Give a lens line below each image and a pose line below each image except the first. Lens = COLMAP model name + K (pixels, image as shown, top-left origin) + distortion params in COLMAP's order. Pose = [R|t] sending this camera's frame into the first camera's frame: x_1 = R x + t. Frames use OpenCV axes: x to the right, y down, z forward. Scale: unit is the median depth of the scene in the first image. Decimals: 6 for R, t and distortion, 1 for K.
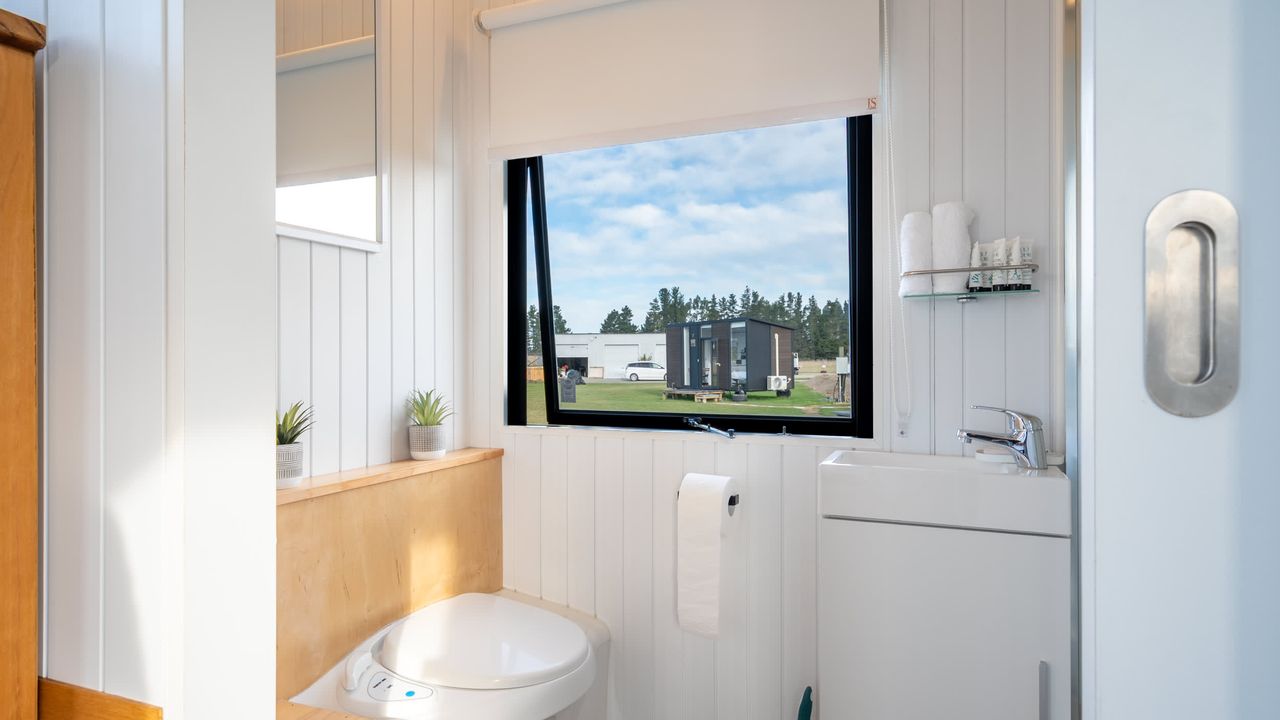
lens RADIAL K [[735.0, 0, 640.0], [0, 735.0, 360.0], [0, 0, 1]] dist [-0.027516, -0.000062]
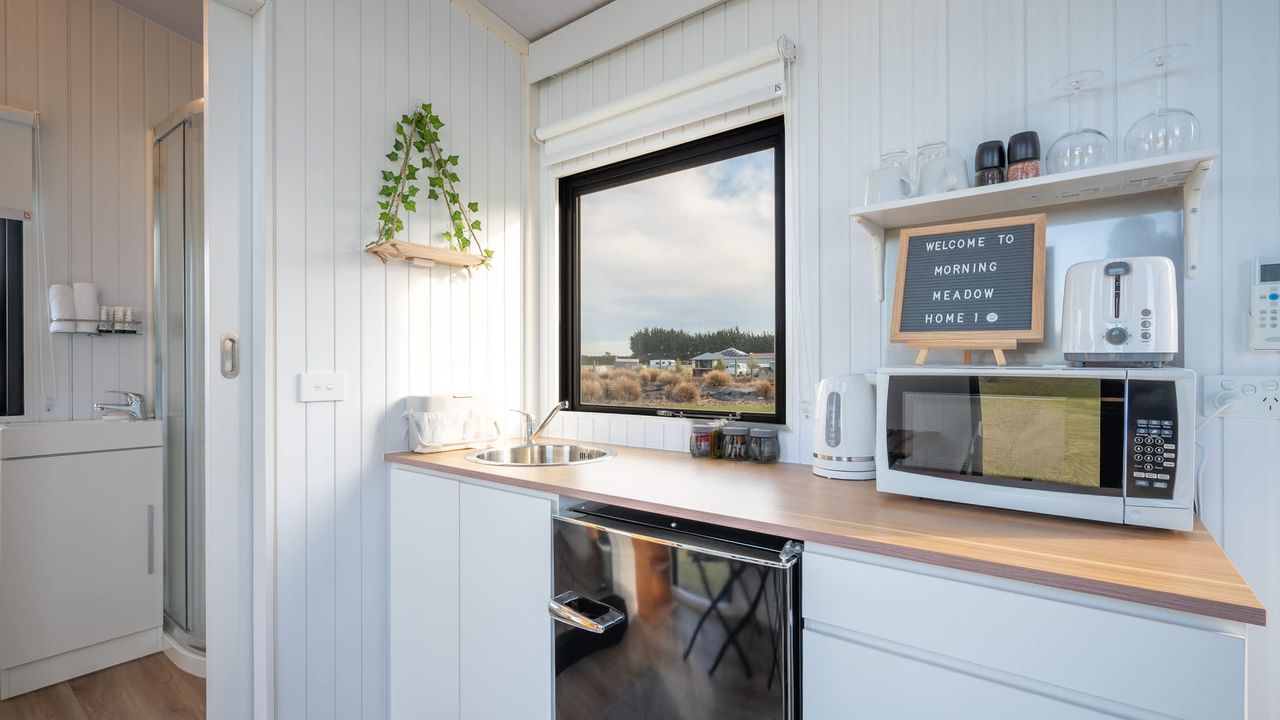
lens RADIAL K [[590.4, 0, 640.0], [0, 590.4, 360.0], [0, 0, 1]] dist [-0.000814, 0.000042]
pose [[0.261076, 0.008717, 0.965279, -0.669336], [0.004196, 0.999940, -0.010165, 0.001353], [-0.965309, 0.006704, 0.261024, -0.767836]]
